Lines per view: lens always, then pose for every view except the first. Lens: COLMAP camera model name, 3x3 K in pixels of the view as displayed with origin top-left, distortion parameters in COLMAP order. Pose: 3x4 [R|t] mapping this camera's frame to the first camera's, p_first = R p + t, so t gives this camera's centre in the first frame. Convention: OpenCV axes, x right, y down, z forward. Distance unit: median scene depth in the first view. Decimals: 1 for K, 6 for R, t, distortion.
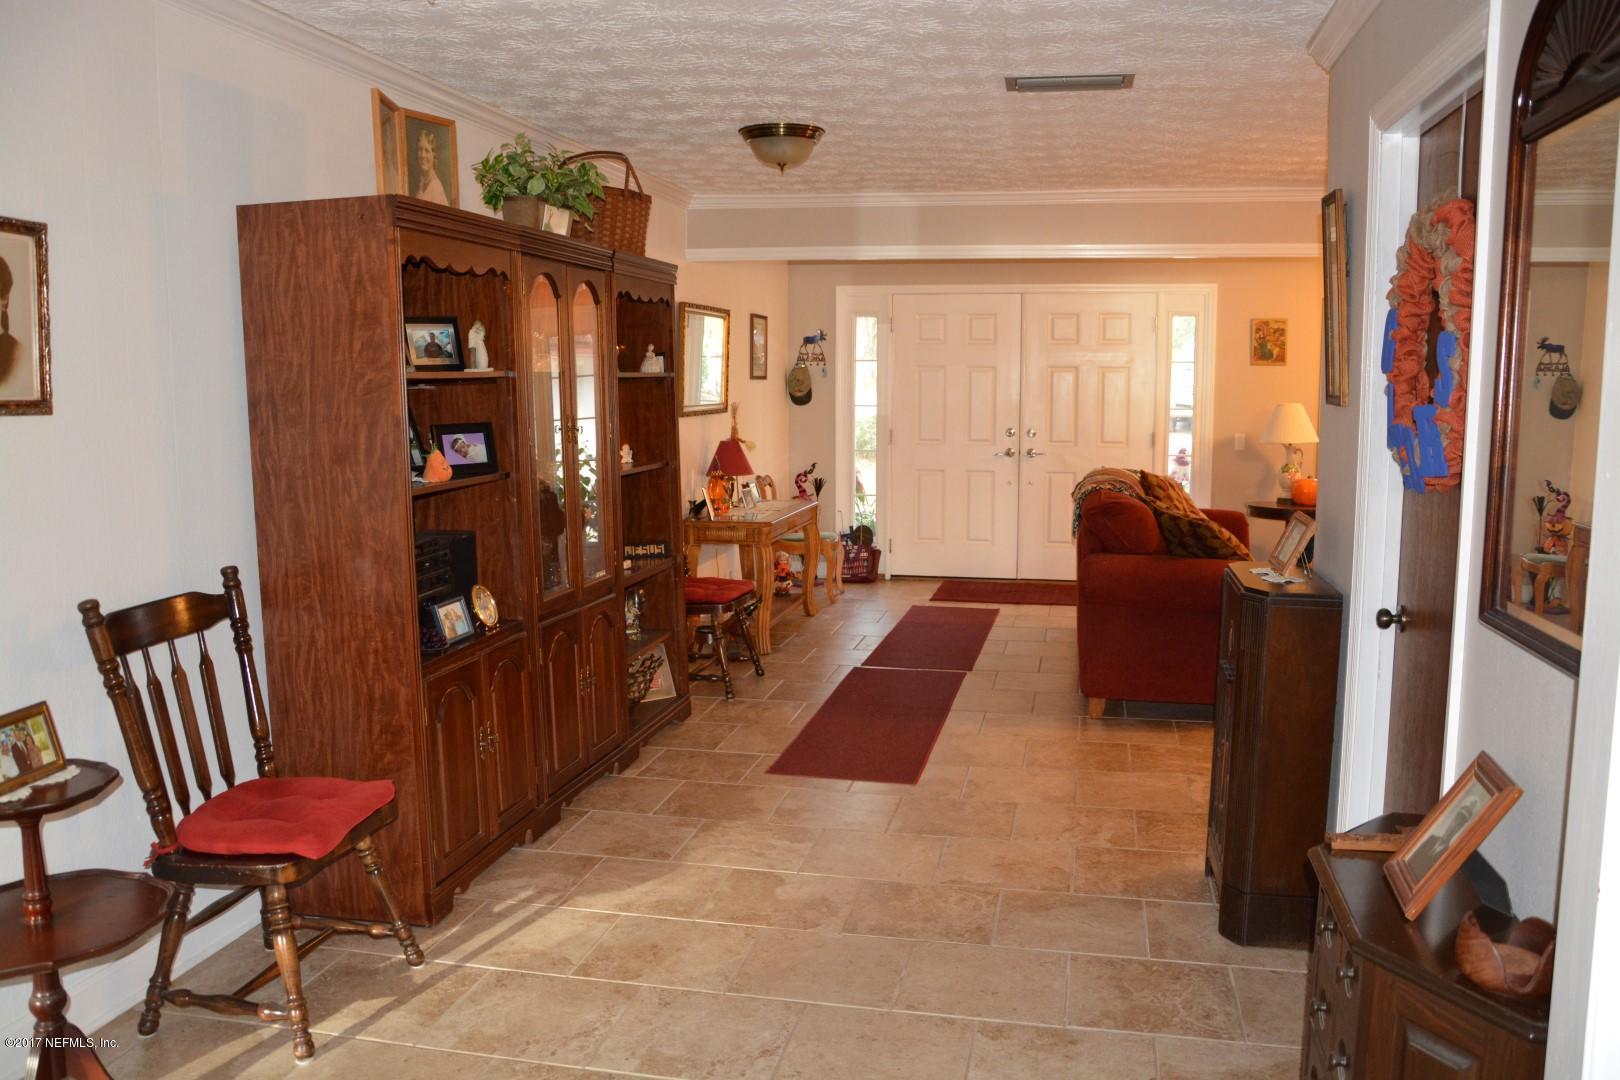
lens RADIAL K [[1310.5, 0, 803.1], [0, 1310.5, 539.5], [0, 0, 1]] dist [-0.147274, 0.140457]
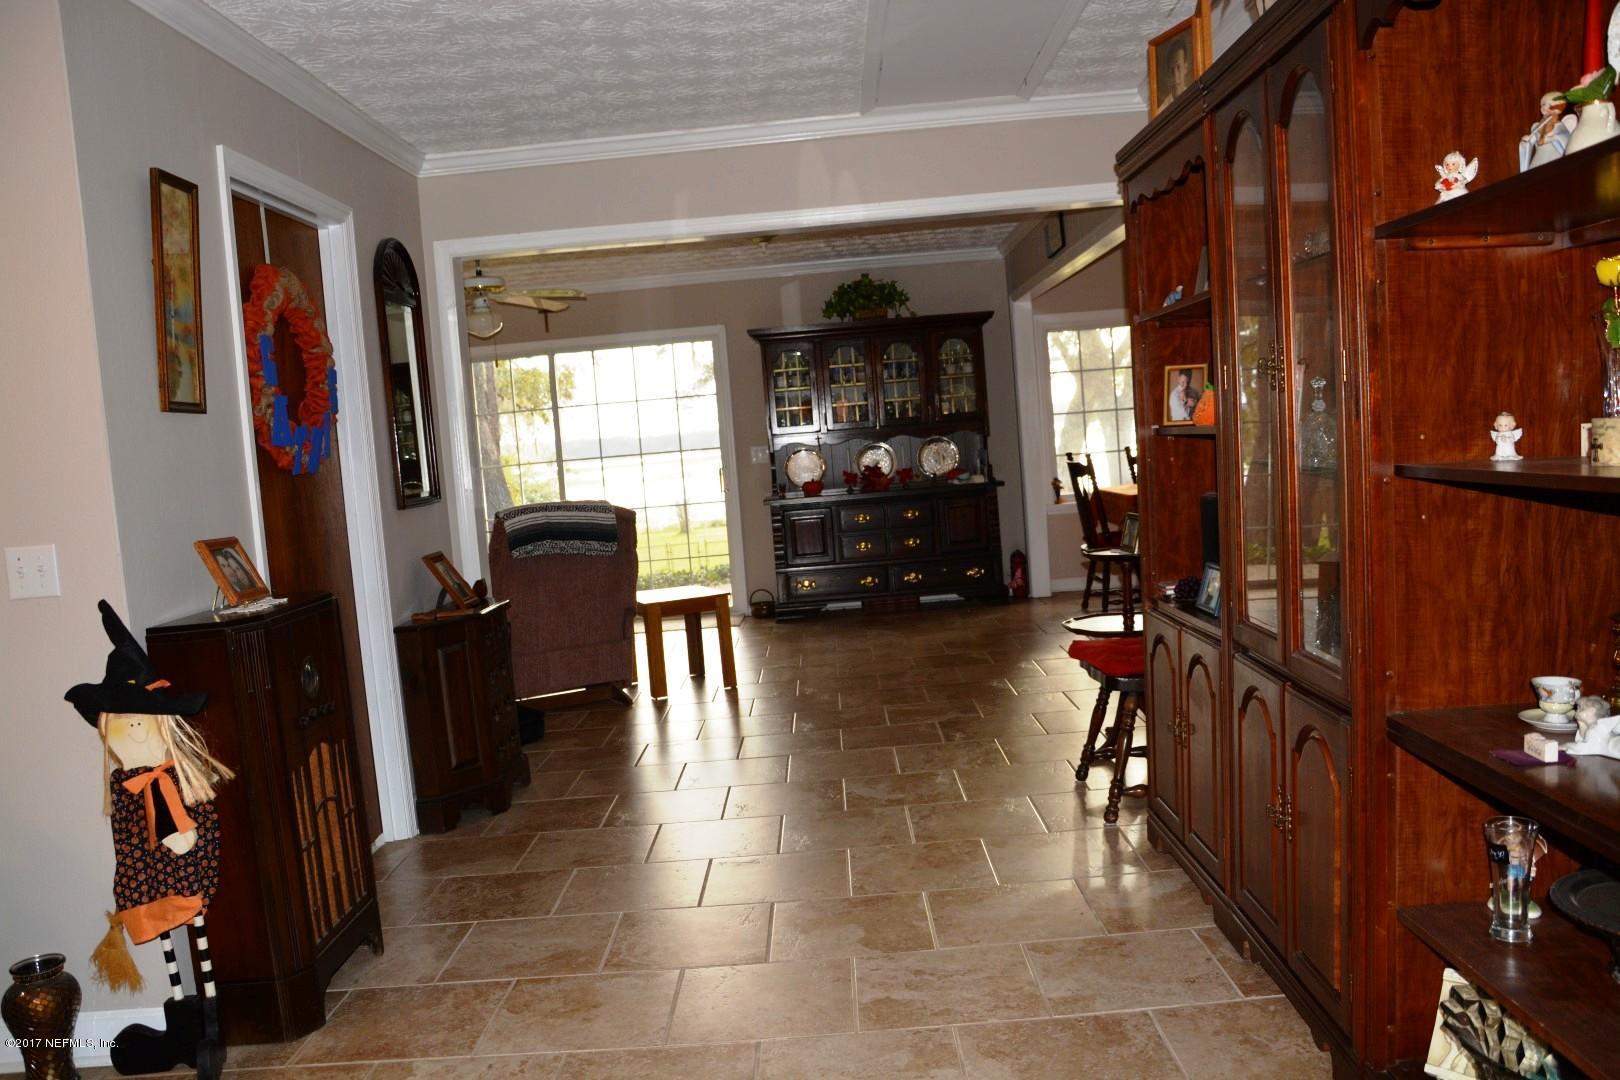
lens RADIAL K [[1310.5, 0, 803.1], [0, 1310.5, 539.5], [0, 0, 1]] dist [-0.147274, 0.140457]
pose [[-0.976688, 0.095444, -0.192280, 0.067295], [0.055259, 0.977319, 0.204434, -0.067915], [0.207431, 0.189043, -0.959810, 0.751543]]
